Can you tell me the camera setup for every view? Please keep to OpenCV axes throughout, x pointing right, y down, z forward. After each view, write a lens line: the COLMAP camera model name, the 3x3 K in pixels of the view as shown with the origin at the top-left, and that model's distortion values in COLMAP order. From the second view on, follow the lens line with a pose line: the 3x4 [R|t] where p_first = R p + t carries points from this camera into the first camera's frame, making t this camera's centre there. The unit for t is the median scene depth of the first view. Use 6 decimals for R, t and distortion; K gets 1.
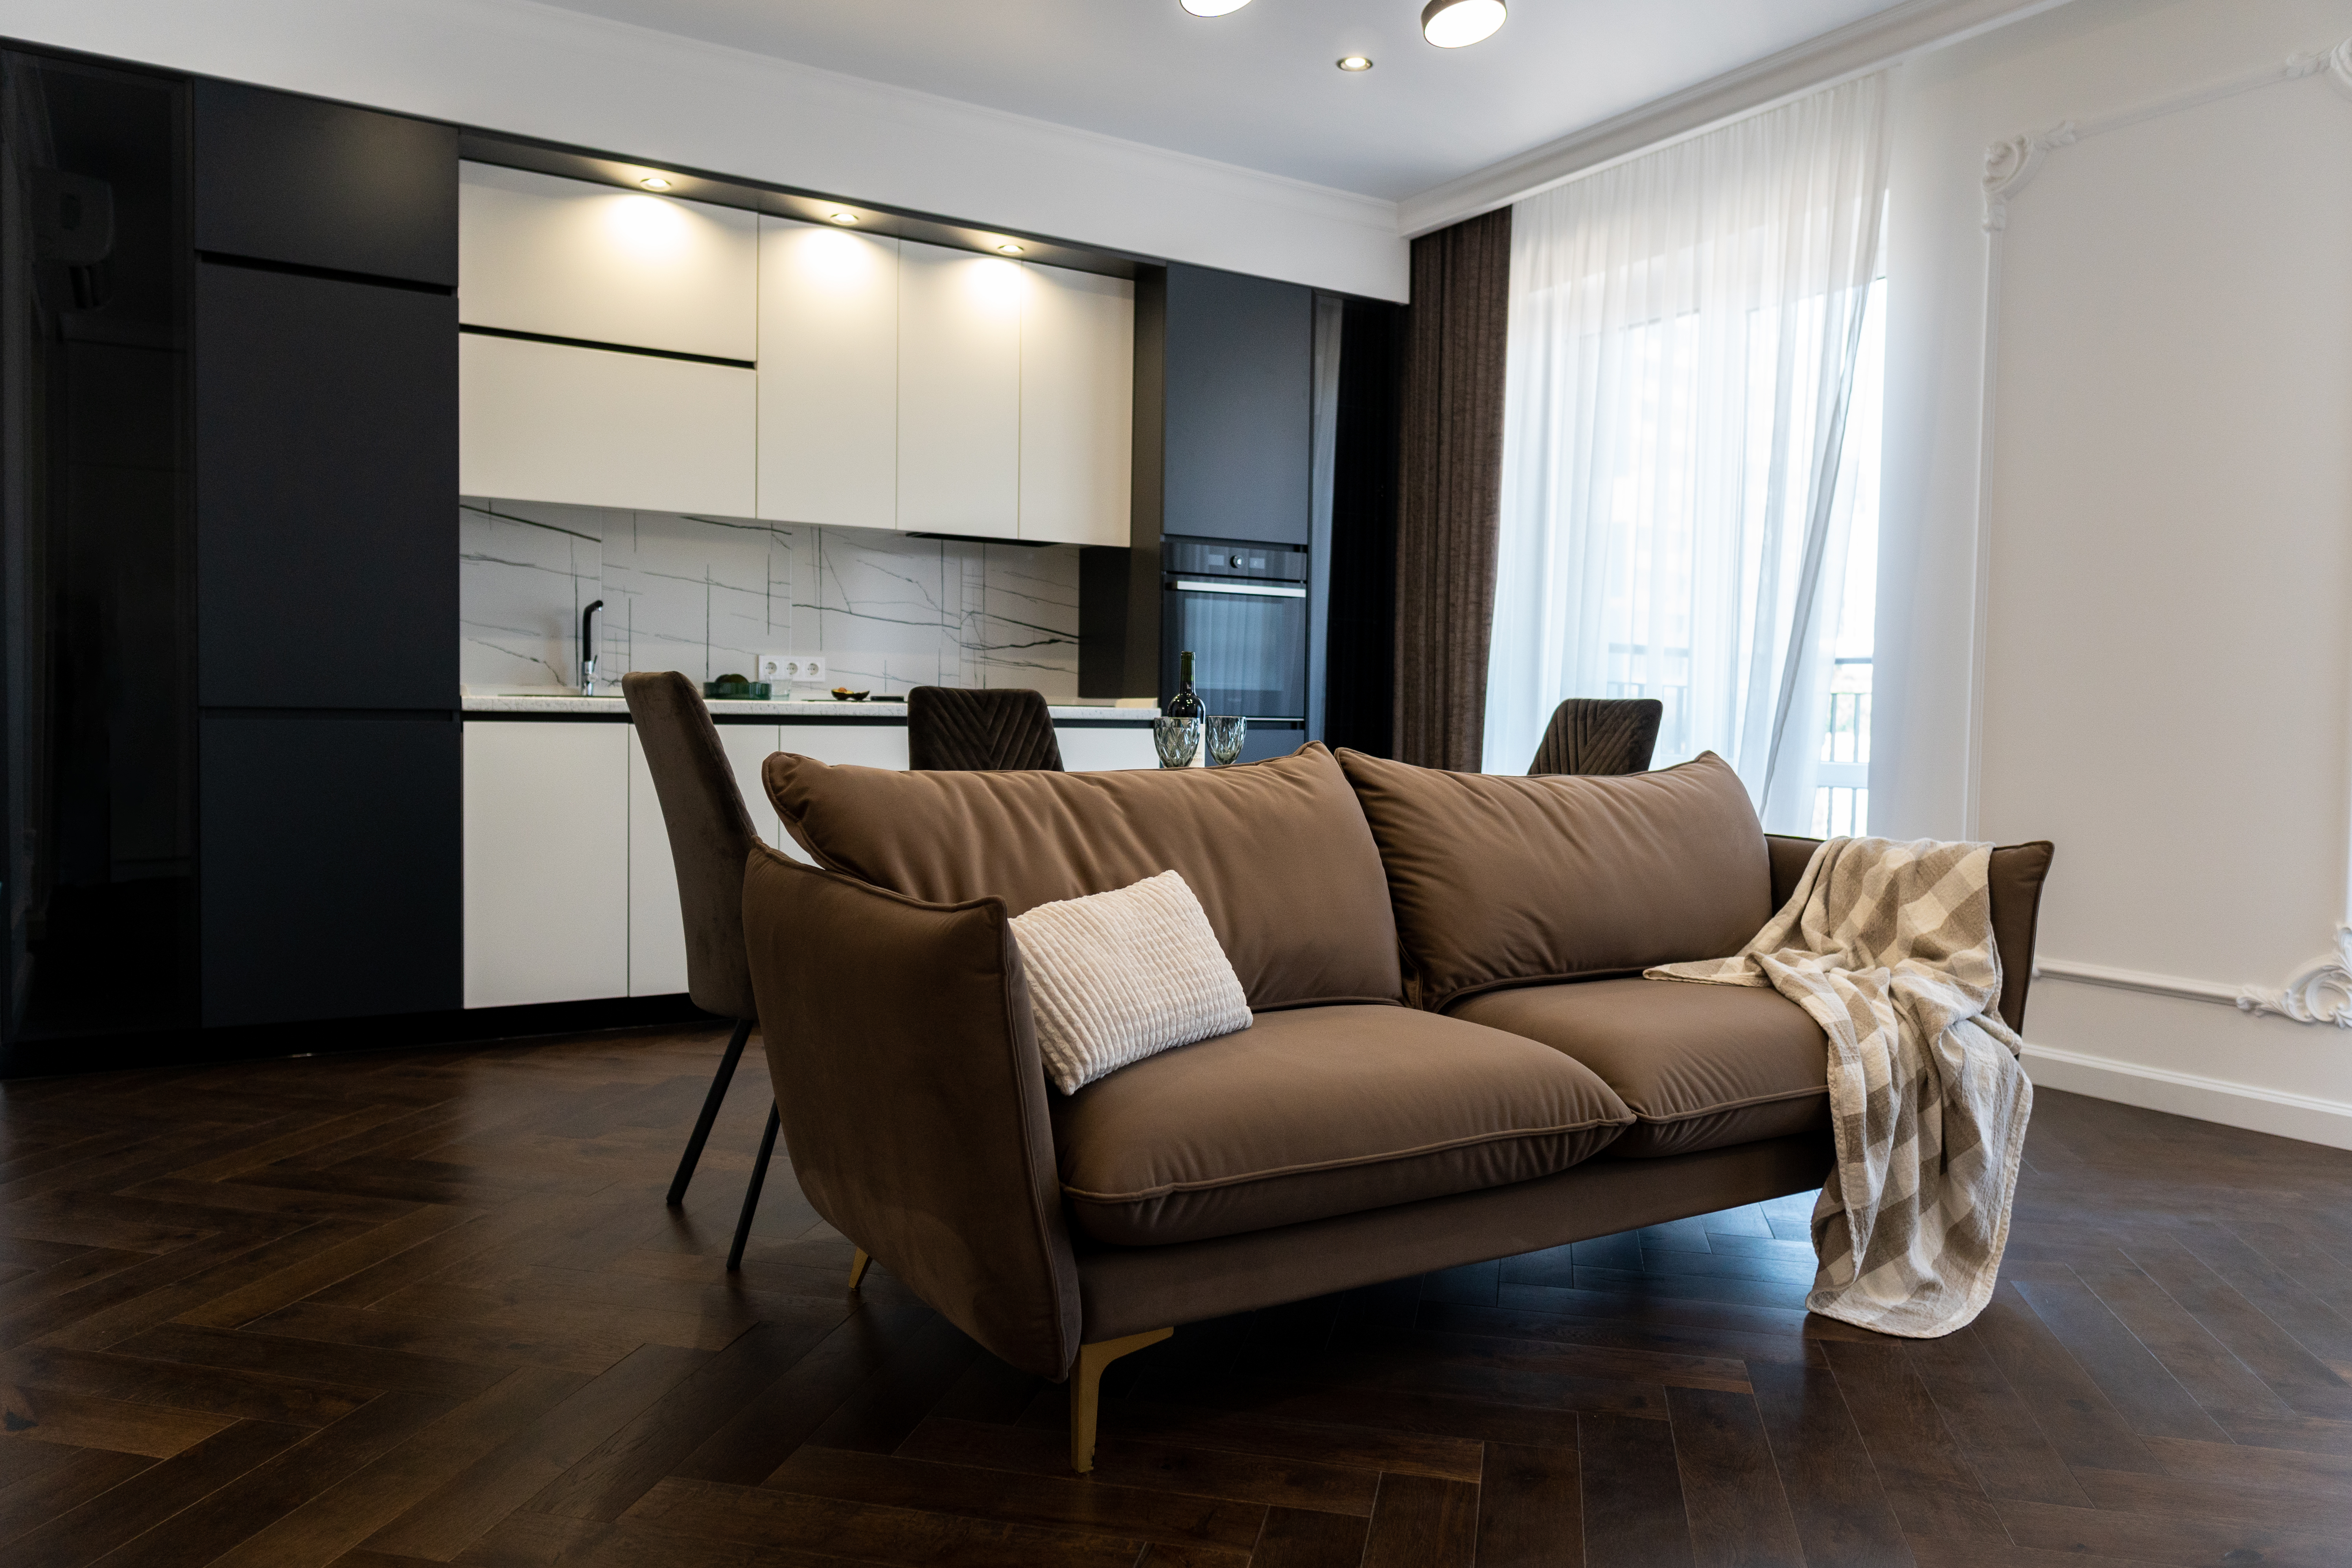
lens RADIAL K [[1684.0, 0, 1176.0], [0, 1684.0, 784.0], [0, 0, 1]] dist [0.003033, -0.003289]
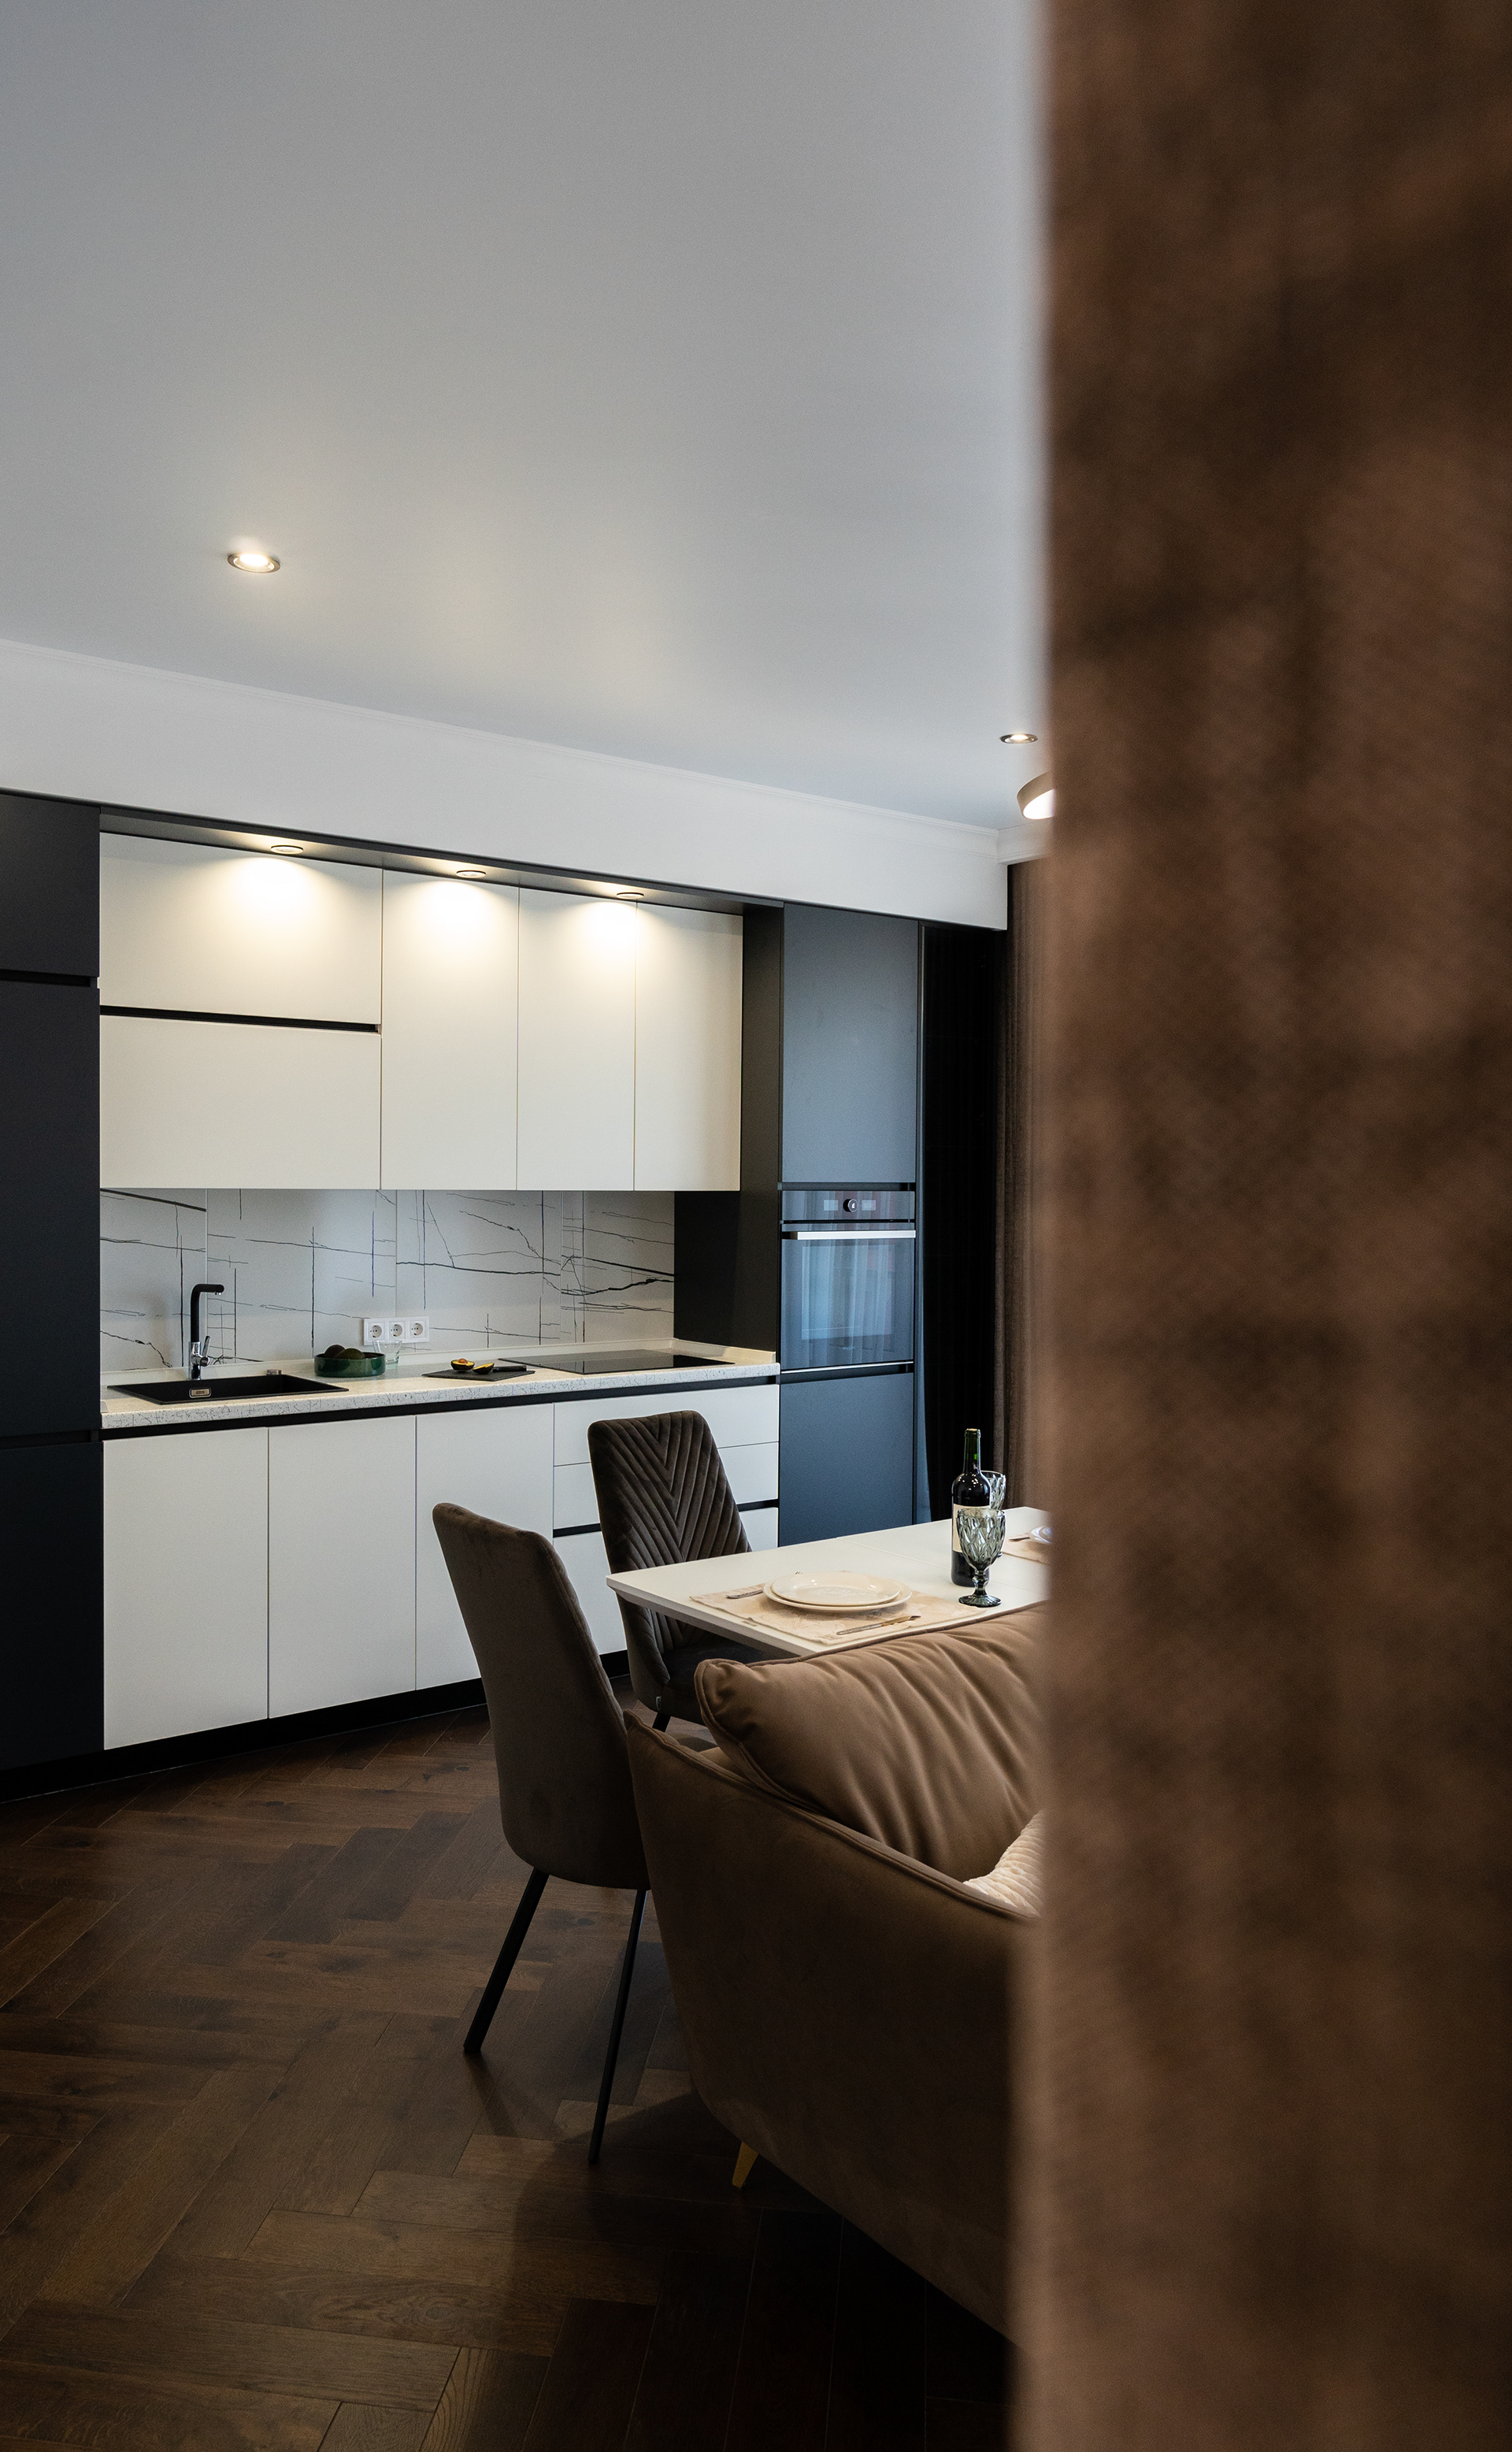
lens RADIAL K [[1750.8, 0, 693.2], [0, 1750.8, 1219.7], [0, 0, 1]] dist [-0.006122, -0.000555]
pose [[0.996030, -0.009370, 0.088522, -0.152694], [0.010644, 0.999846, -0.013926, -0.118491], [-0.088378, 0.014813, 0.995977, 0.007046]]
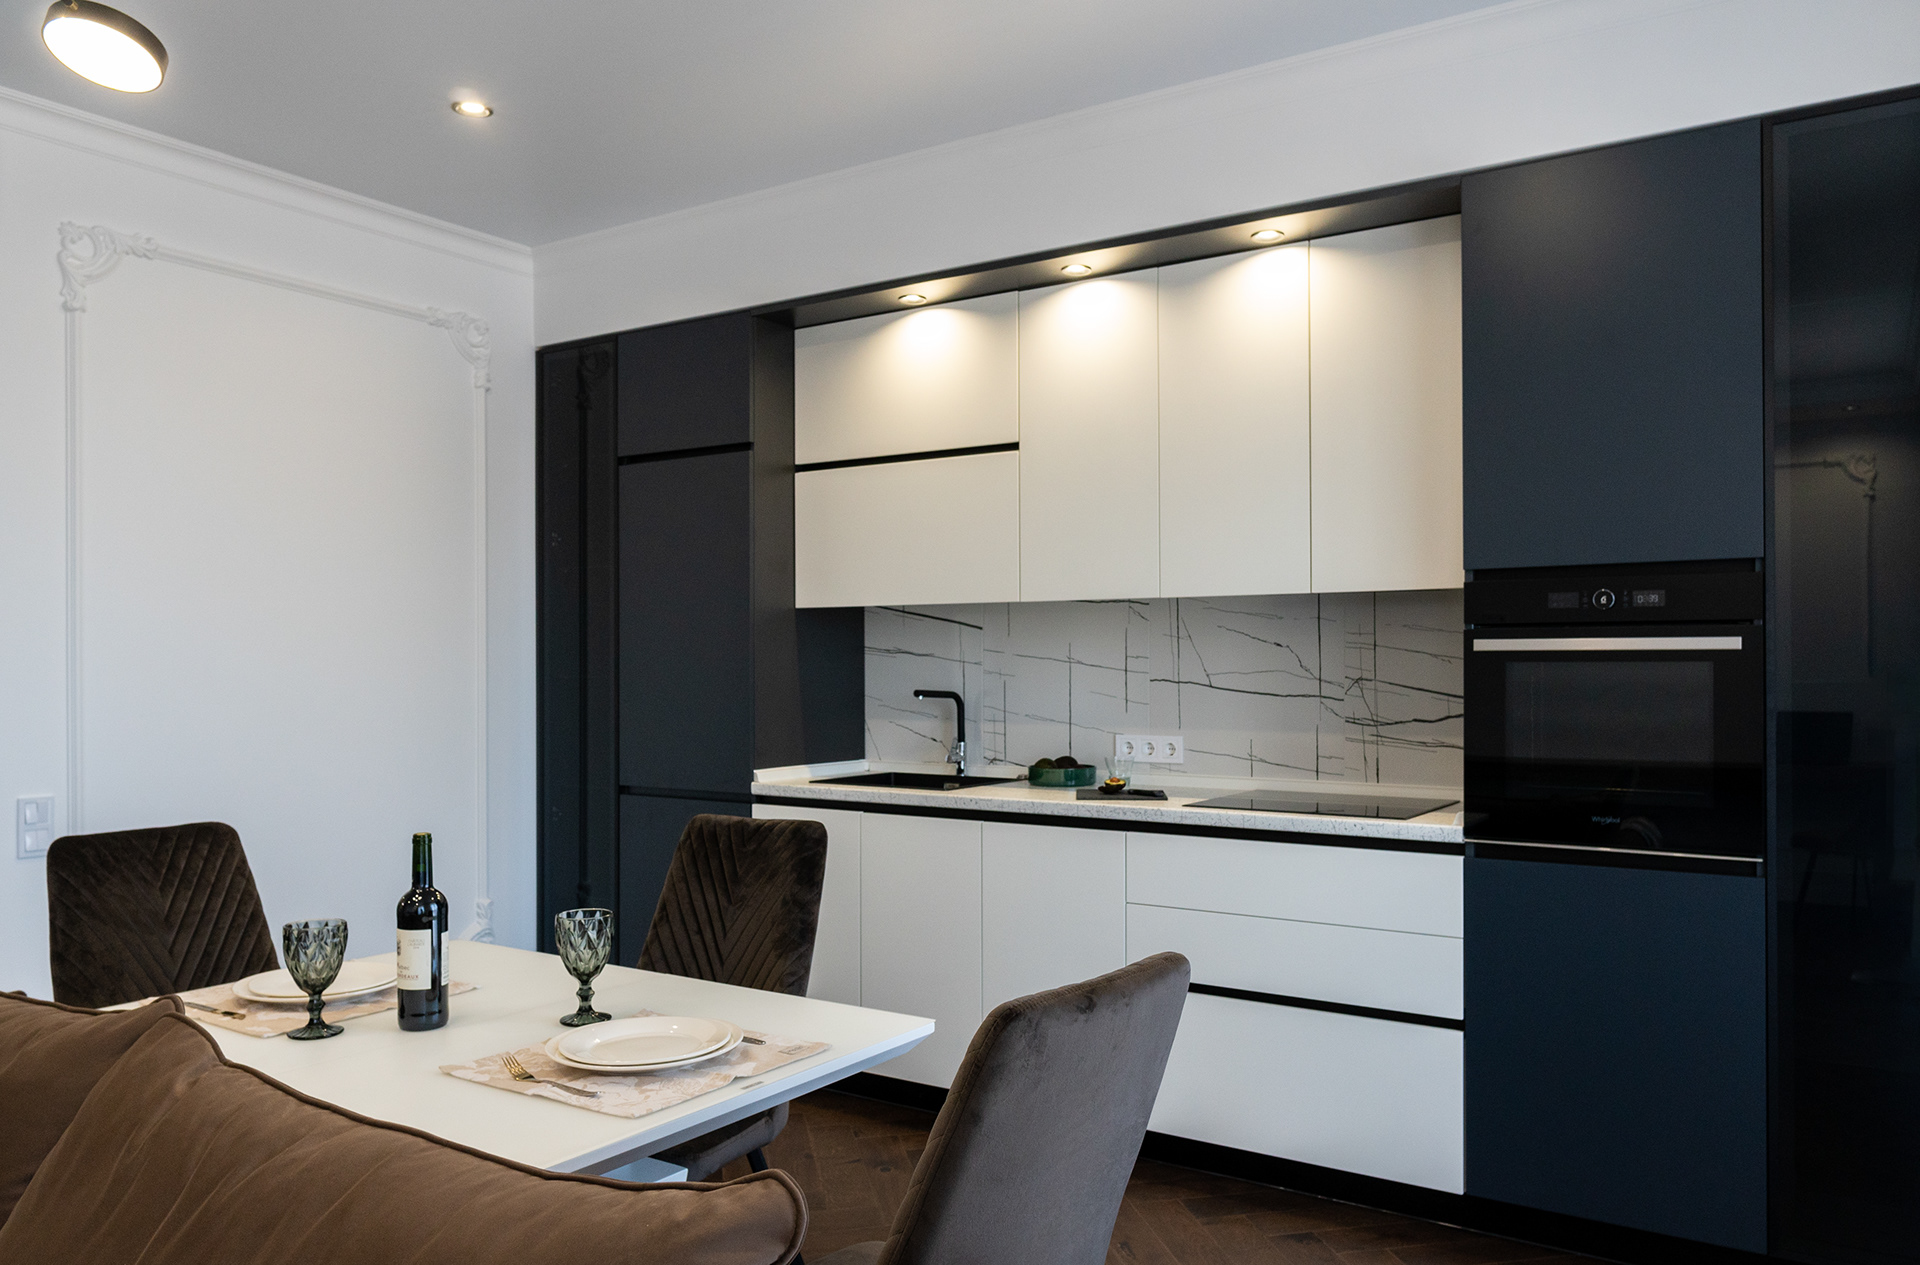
lens RADIAL K [[1367.1, 0, 966.2], [0, 1367.1, 666.8], [0, 0, 1]] dist [0.004695, 0.000909]
pose [[0.414164, -0.015209, -0.910075, 0.427546], [-0.029054, 0.999130, -0.029920, -0.090626], [0.909739, 0.038832, 0.413361, 0.612094]]
